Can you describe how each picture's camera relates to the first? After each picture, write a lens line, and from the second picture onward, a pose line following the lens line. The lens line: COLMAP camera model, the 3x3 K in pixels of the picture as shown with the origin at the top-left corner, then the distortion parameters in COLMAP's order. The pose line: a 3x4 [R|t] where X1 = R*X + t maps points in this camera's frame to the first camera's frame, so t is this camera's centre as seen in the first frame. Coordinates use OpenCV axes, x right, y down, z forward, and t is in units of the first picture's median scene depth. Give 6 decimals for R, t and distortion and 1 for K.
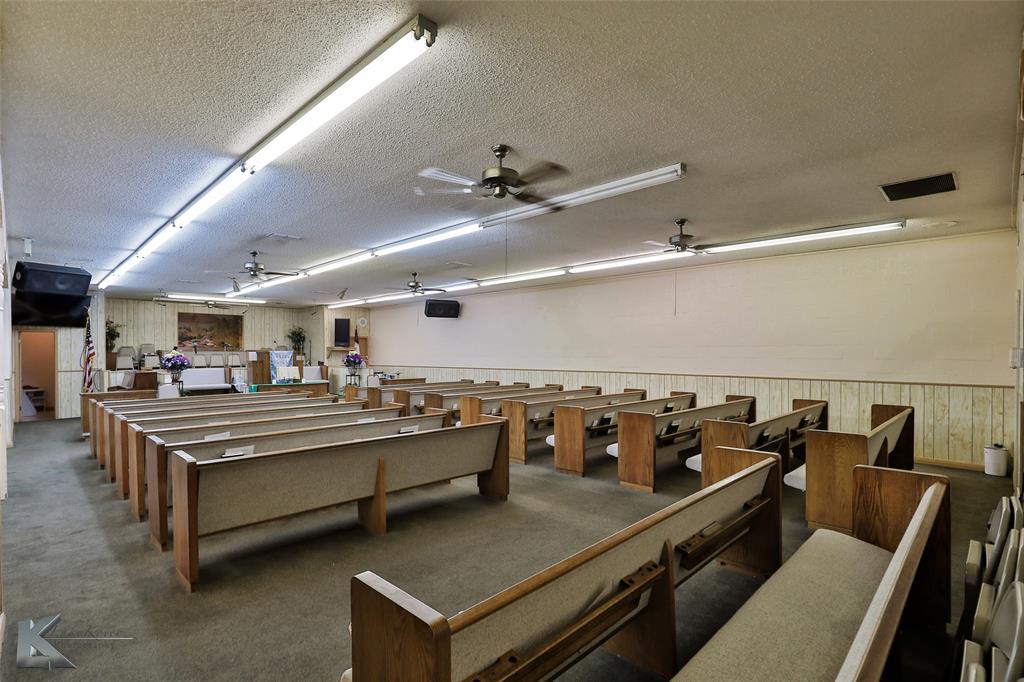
lens RADIAL K [[497.0, 0, 510.4], [0, 497.0, 351.0], [0, 0, 1]] dist [-0.010208, 0.001747]
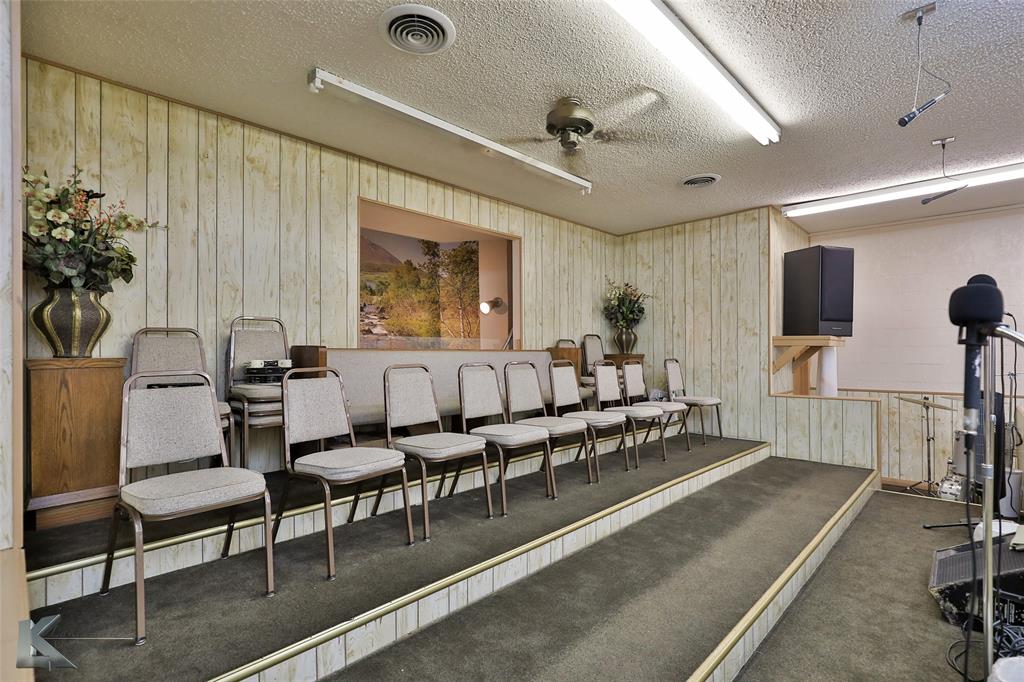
lens RADIAL K [[497.0, 0, 513.2], [0, 497.0, 345.7], [0, 0, 1]] dist [-0.010208, 0.001747]
pose [[0.999696, -0.002745, 0.024489, -0.657355], [0.003039, 0.999924, -0.011975, 0.000952], [-0.024454, 0.012046, 0.999628, 0.816207]]
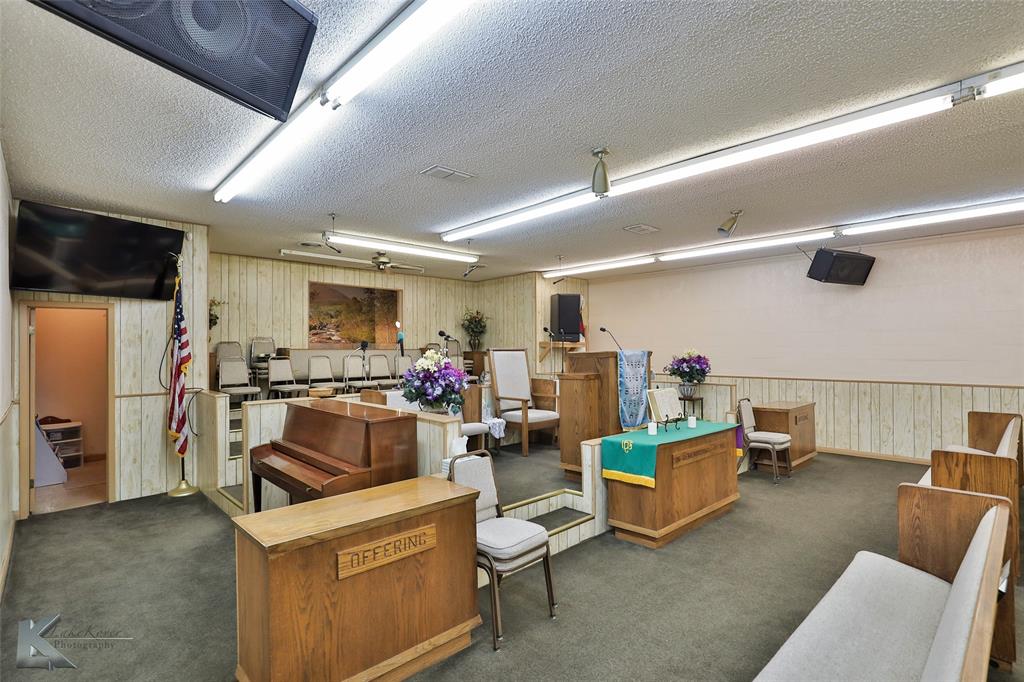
lens RADIAL K [[497.0, 0, 509.5], [0, 497.0, 343.1], [0, 0, 1]] dist [-0.010208, 0.001747]
pose [[0.999486, -0.001888, -0.032005, -0.464052], [0.001553, 0.999944, -0.010469, -0.001477], [0.032023, 0.010414, 0.999433, 0.480315]]
